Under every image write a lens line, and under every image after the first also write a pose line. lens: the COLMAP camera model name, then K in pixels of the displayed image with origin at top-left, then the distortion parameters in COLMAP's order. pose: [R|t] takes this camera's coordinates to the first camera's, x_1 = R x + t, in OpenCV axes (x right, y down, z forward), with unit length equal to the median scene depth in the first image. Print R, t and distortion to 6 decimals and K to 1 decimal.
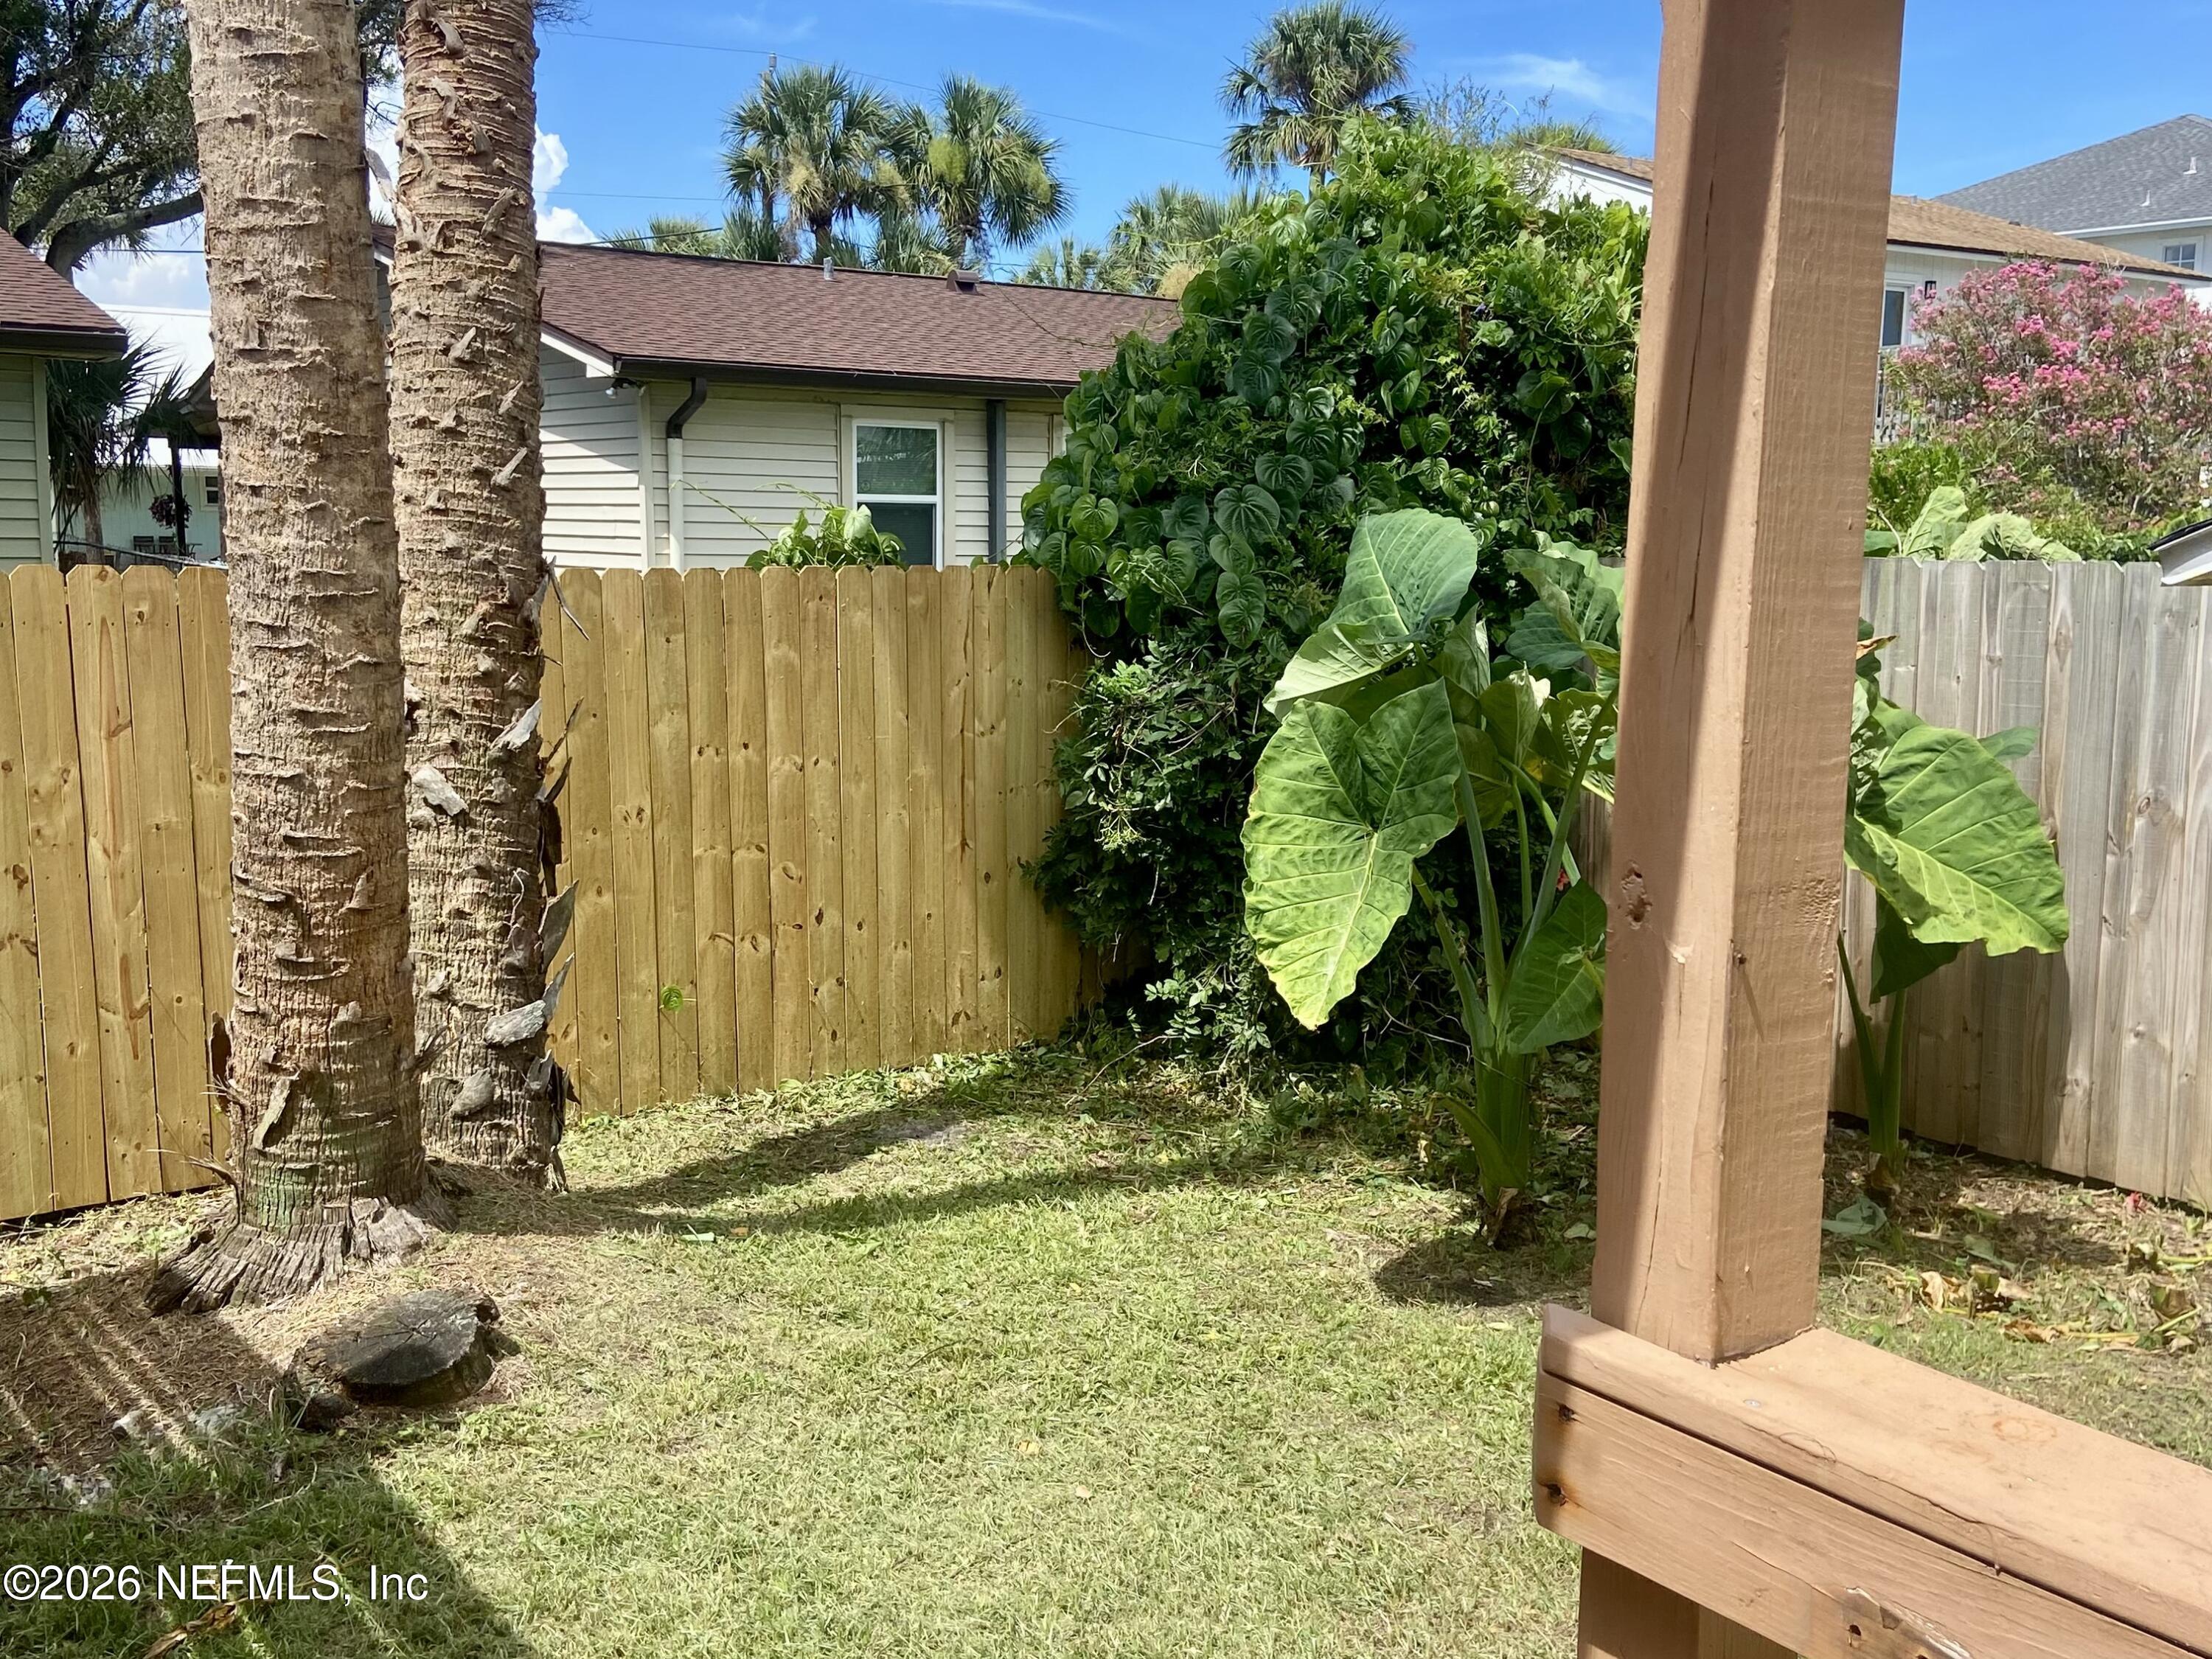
lens RADIAL K [[2228.0, 0, 1109.3], [0, 2228.0, 845.3], [0, 0, 1]] dist [0.136549, -0.211191]
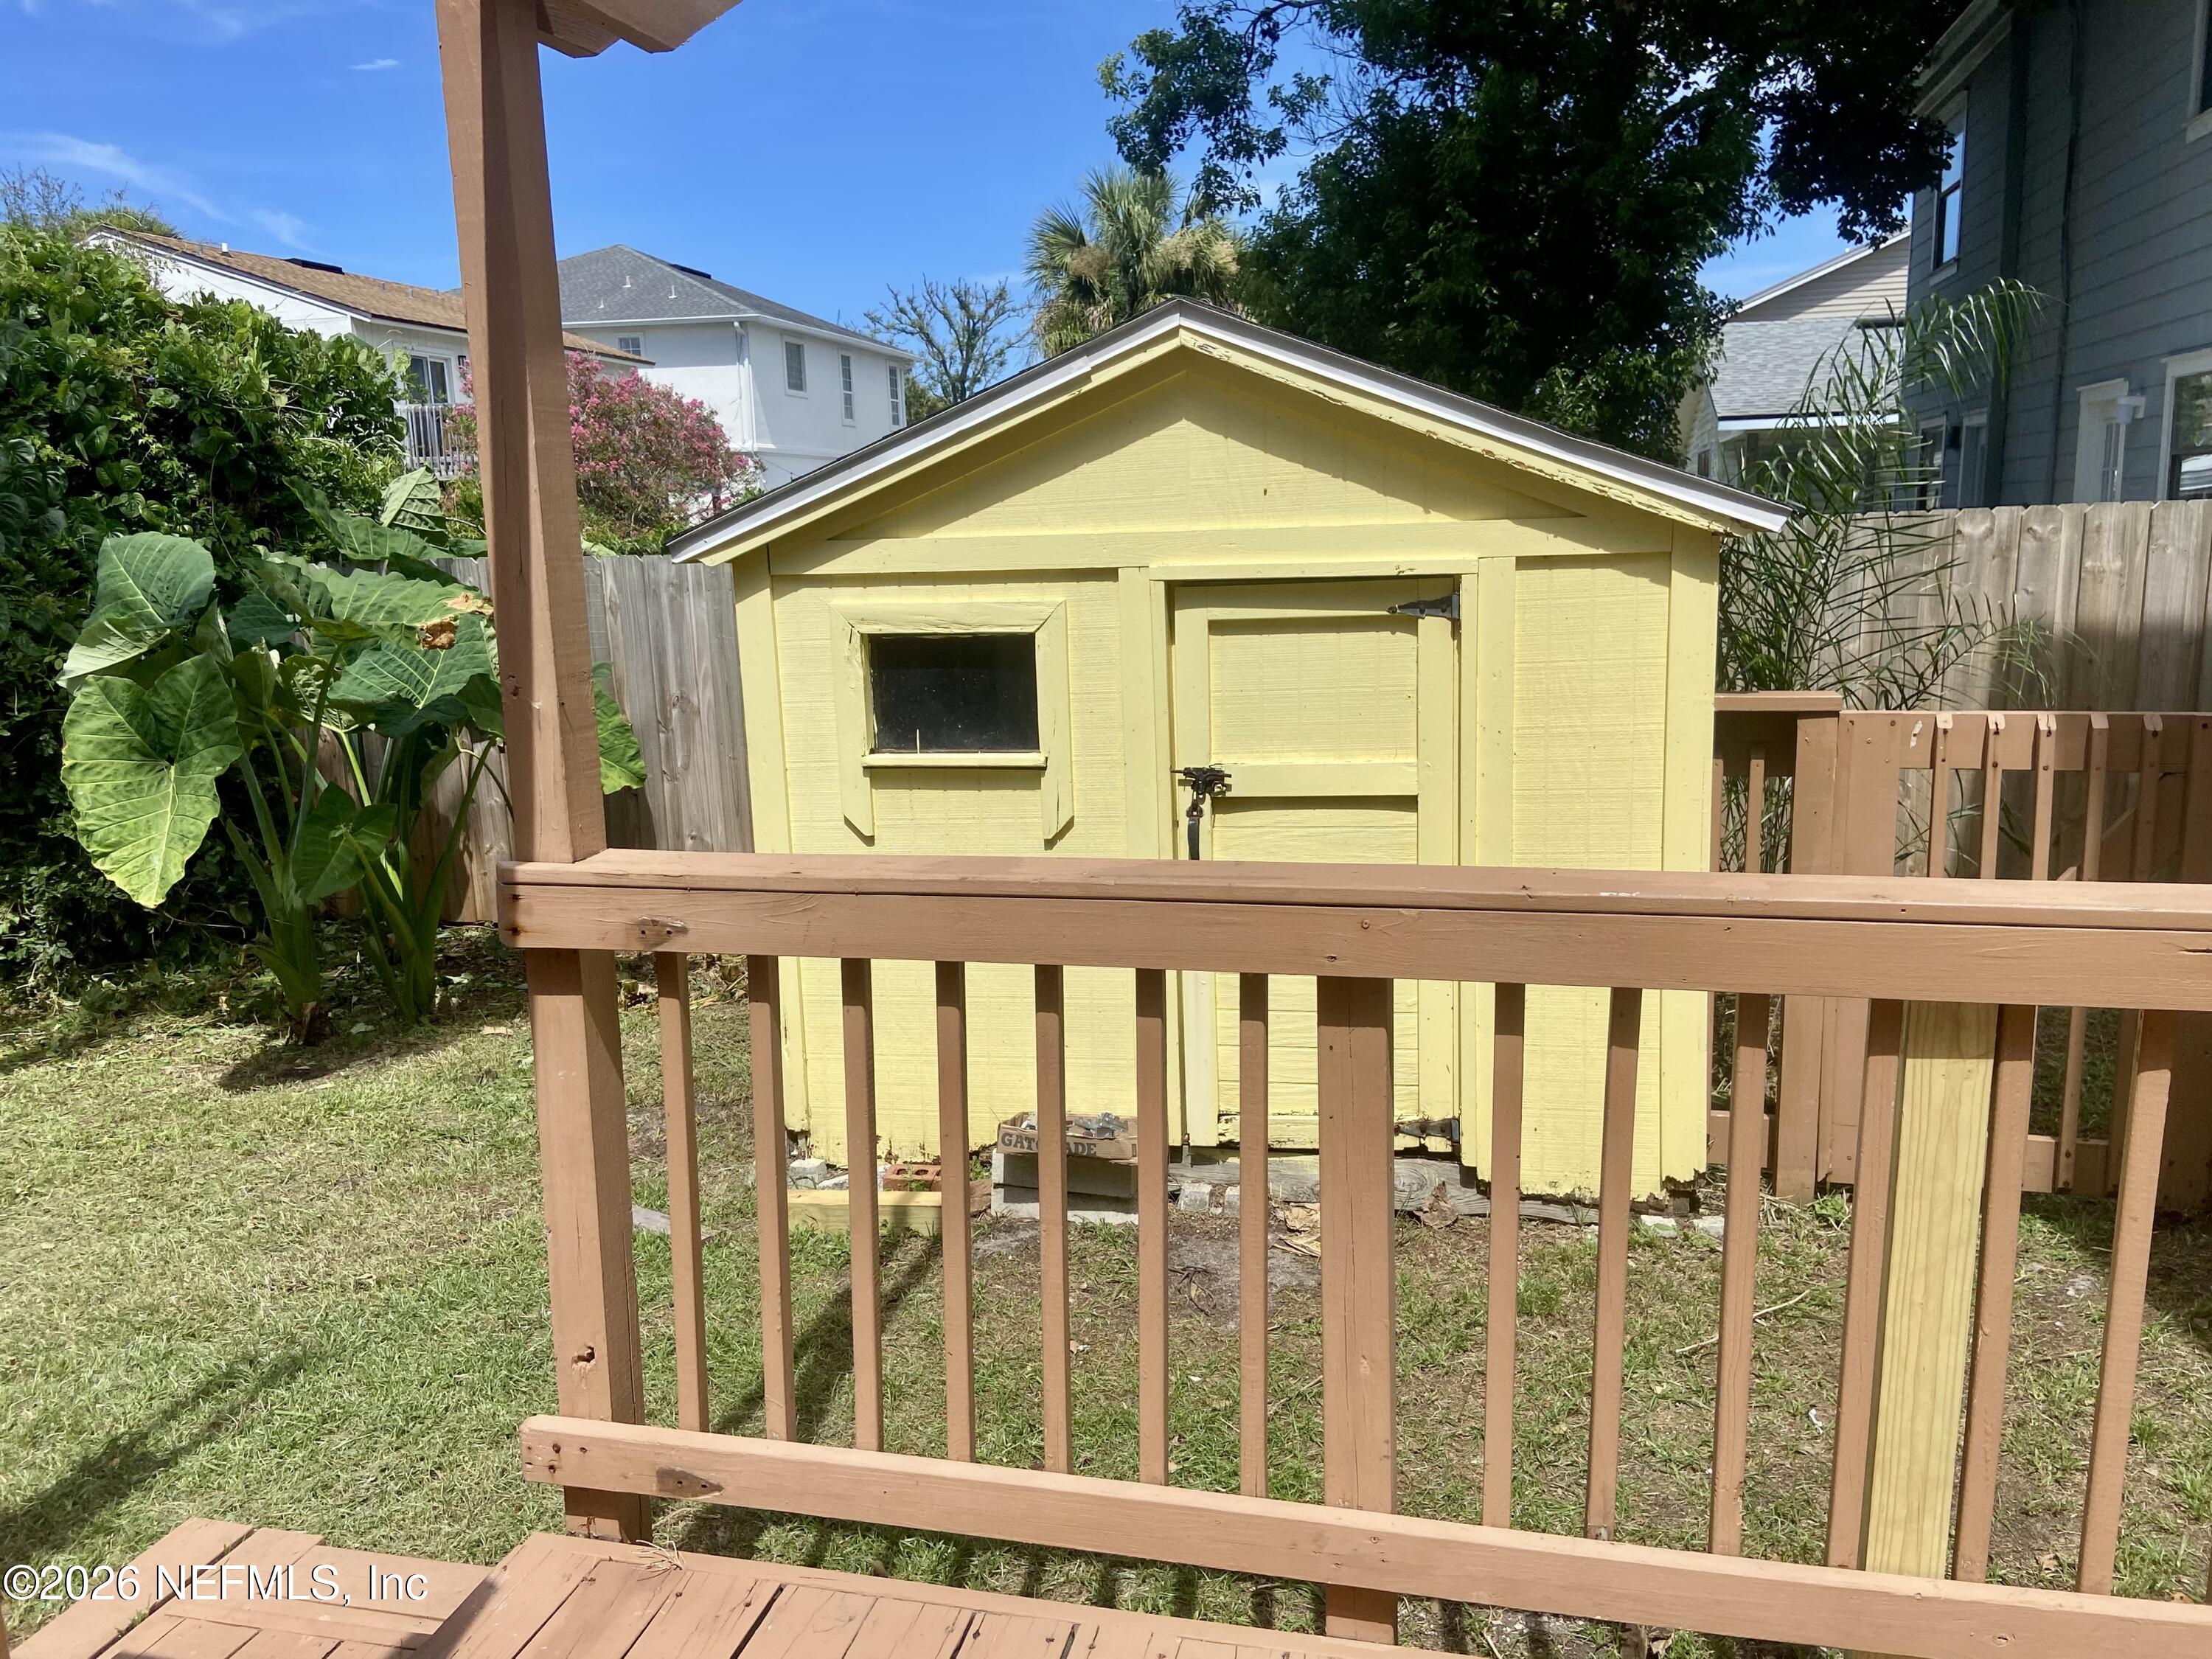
lens RADIAL K [[1659.3, 0, 1106.0], [0, 1659.3, 829.5], [0, 0, 1]] dist [0.140339, -0.179602]
pose [[0.769239, -0.146791, 0.621871, -0.069629], [0.127143, 0.988956, 0.076168, 0.019049], [-0.626184, 0.020475, 0.779407, -0.134919]]
